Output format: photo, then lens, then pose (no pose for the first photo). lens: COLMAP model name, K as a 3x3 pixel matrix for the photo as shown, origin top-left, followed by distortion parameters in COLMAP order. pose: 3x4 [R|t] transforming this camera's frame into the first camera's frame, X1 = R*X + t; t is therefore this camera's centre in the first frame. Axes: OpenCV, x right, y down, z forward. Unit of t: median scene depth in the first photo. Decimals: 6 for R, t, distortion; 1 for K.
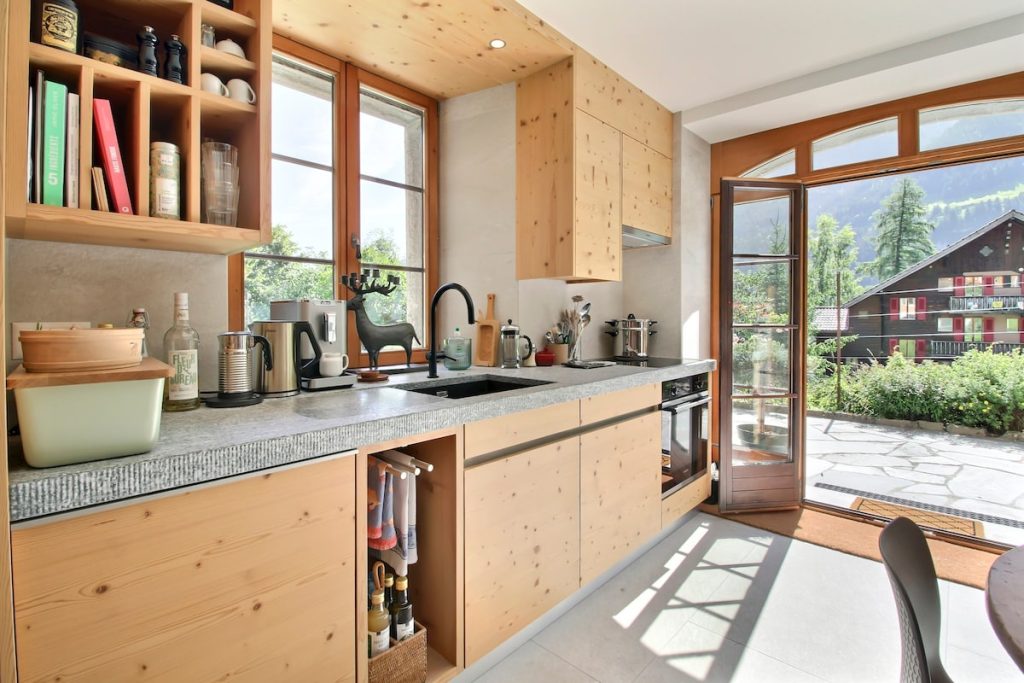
lens RADIAL K [[485.1, 0, 510.9], [0, 485.1, 316.9], [0, 0, 1]] dist [-0.014519, -0.000977]
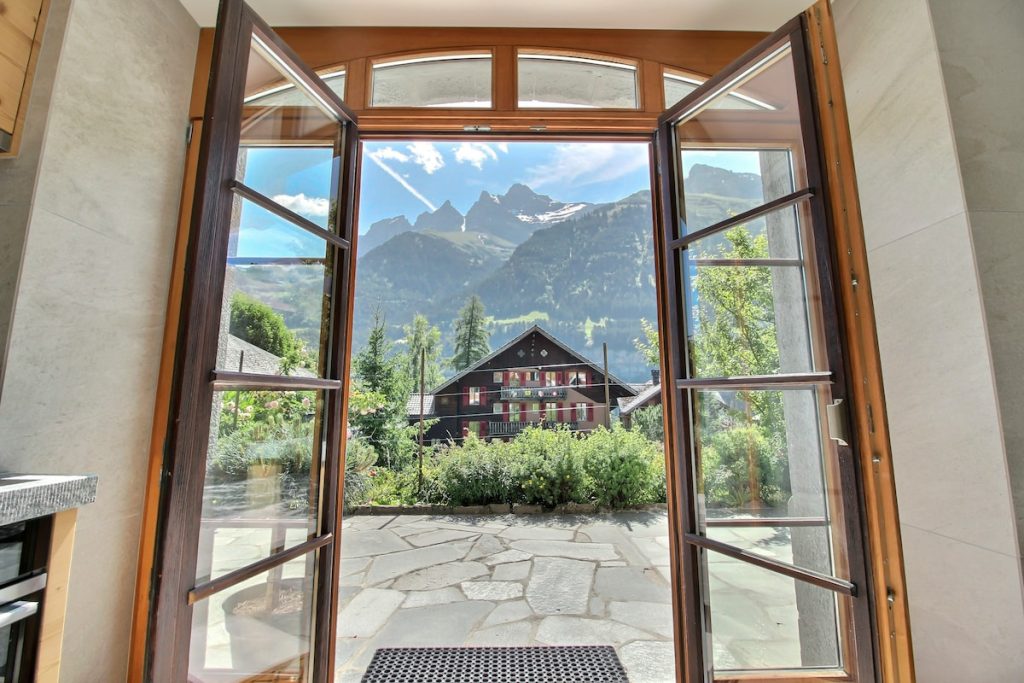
lens RADIAL K [[485.1, 0, 510.9], [0, 485.1, 316.9], [0, 0, 1]] dist [-0.014519, -0.000977]
pose [[0.720908, 0.116946, 0.683093, 0.169095], [0.006055, 0.984559, -0.174947, 0.016828], [-0.693005, 0.130256, 0.709068, 0.226008]]
